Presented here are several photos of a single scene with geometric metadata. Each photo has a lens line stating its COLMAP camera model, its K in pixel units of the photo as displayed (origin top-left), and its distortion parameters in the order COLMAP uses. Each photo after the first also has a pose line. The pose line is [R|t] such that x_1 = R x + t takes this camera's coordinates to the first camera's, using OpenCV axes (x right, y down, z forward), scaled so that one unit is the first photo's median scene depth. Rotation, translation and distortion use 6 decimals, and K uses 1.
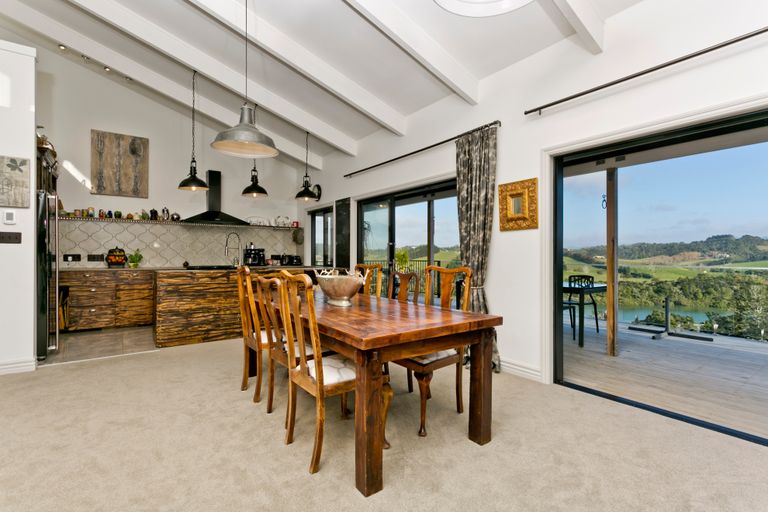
lens RADIAL K [[368.8, 0, 372.0], [0, 368.8, 257.2], [0, 0, 1]] dist [0.000958, 0.000277]
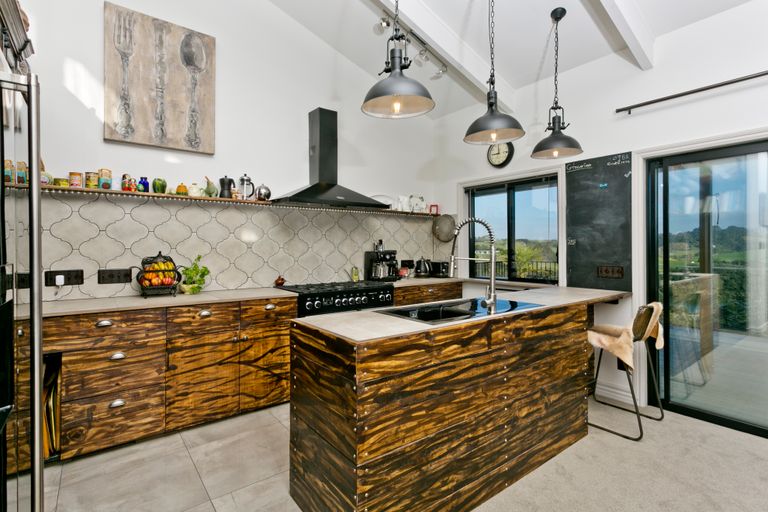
lens RADIAL K [[379.3, 0, 382.9], [0, 379.3, 250.7], [0, 0, 1]] dist [0.000347, -0.000200]
pose [[0.999043, -0.005109, 0.043434, -0.420818], [0.004997, 0.999984, 0.002682, -0.030175], [-0.043447, -0.002463, 0.999053, 0.492493]]
